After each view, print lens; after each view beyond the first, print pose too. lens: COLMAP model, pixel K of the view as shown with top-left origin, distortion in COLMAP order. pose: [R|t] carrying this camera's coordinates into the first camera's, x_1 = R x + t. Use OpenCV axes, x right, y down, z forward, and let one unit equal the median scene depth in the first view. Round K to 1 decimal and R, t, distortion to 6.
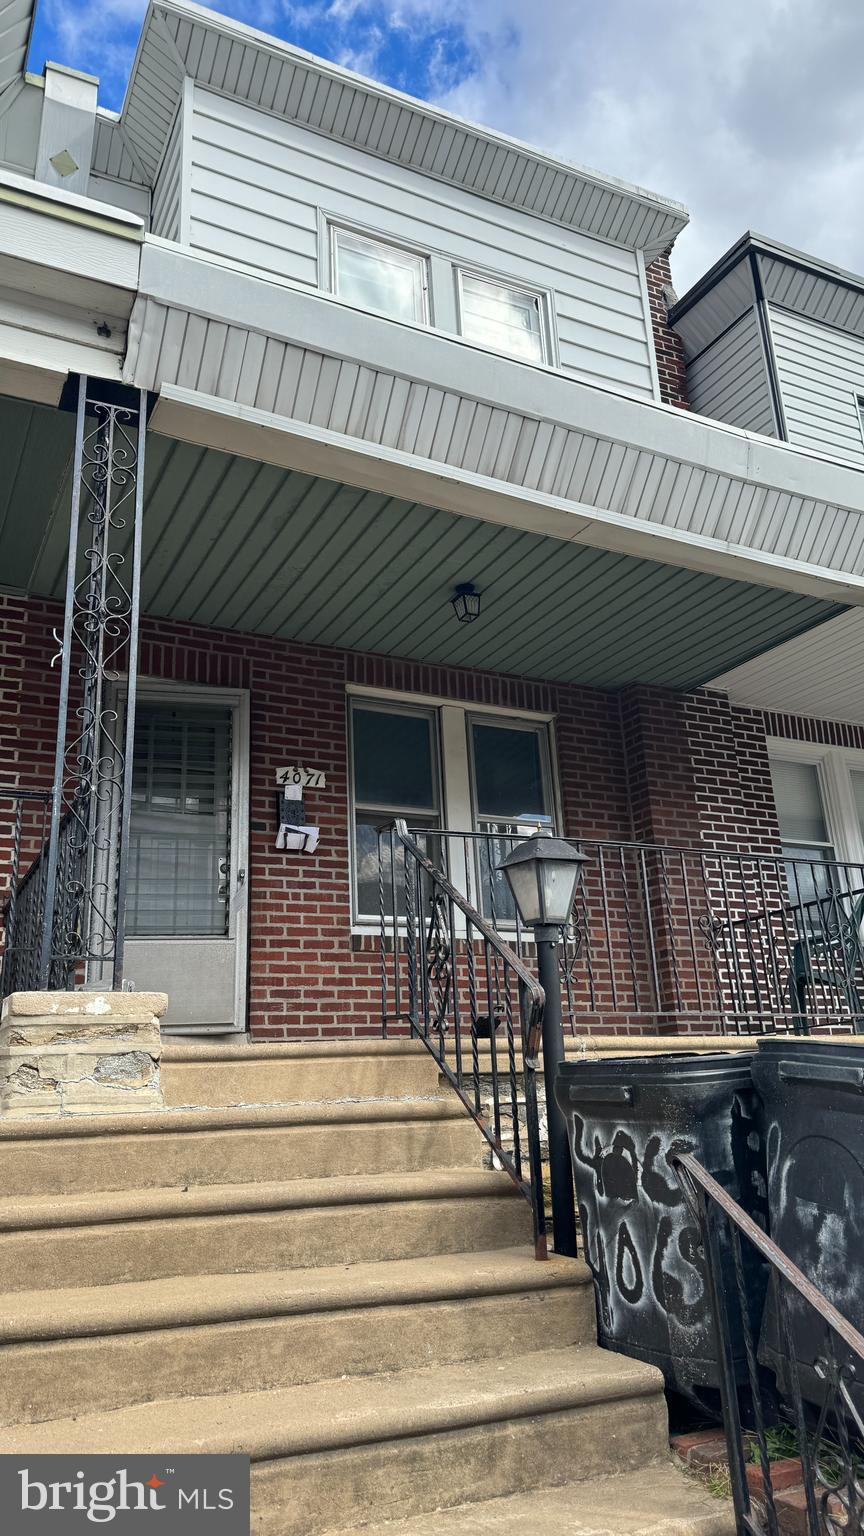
lens RADIAL K [[1069.4, 0, 429.7], [0, 1069.4, 765.9], [0, 0, 1]] dist [0.052791, -0.001852]
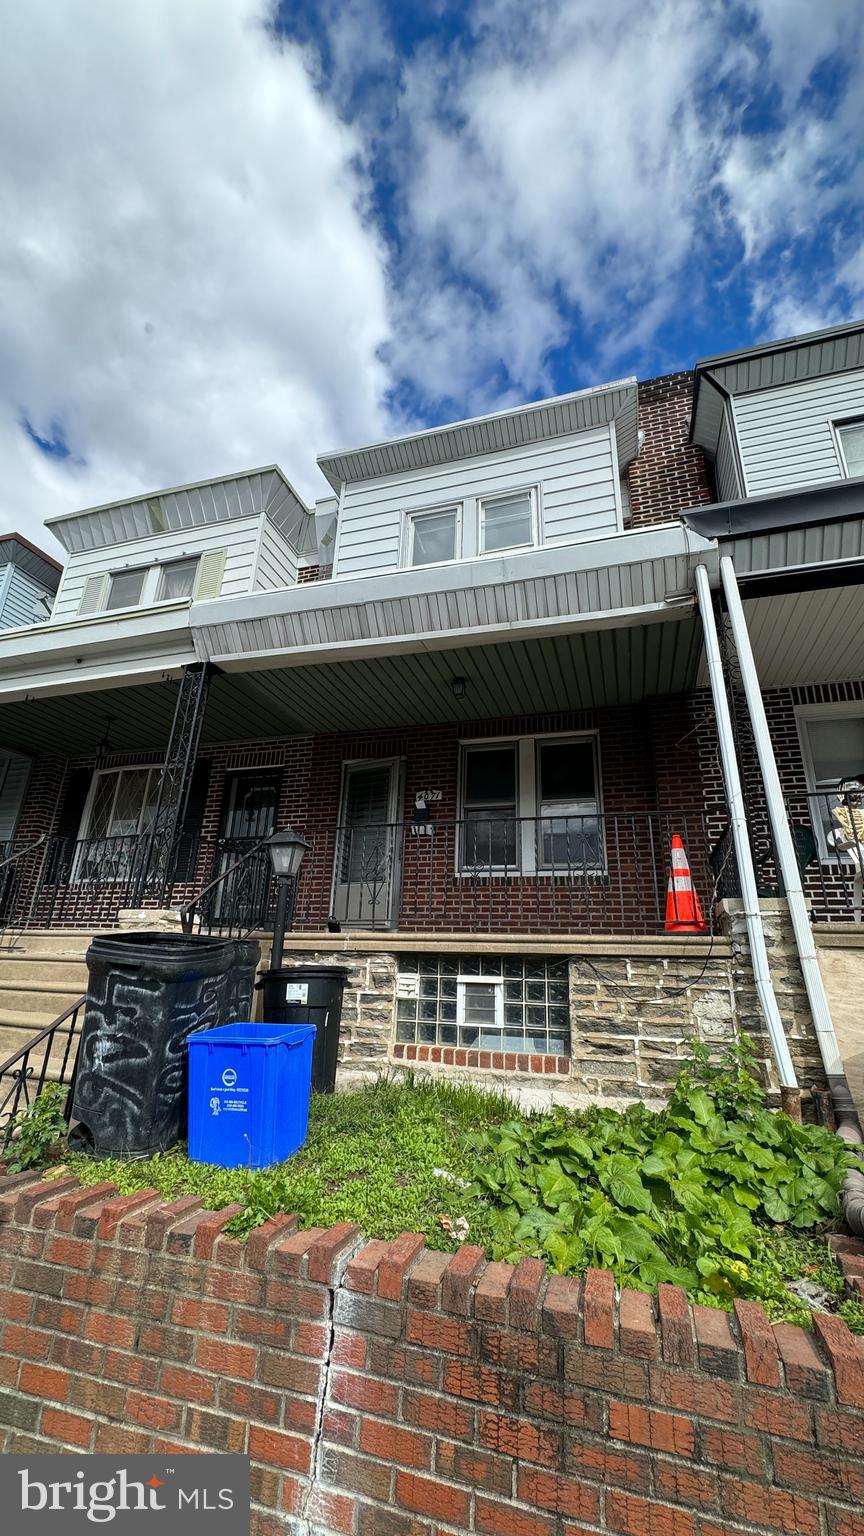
lens RADIAL K [[613.4, 0, 432.6], [0, 613.4, 760.6], [0, 0, 1]] dist [-0.005371, 0.001397]
pose [[0.716978, -0.171228, -0.675740, 0.619270], [0.153604, 0.984344, -0.086448, 0.043367], [0.679962, -0.041815, 0.732054, 0.199989]]
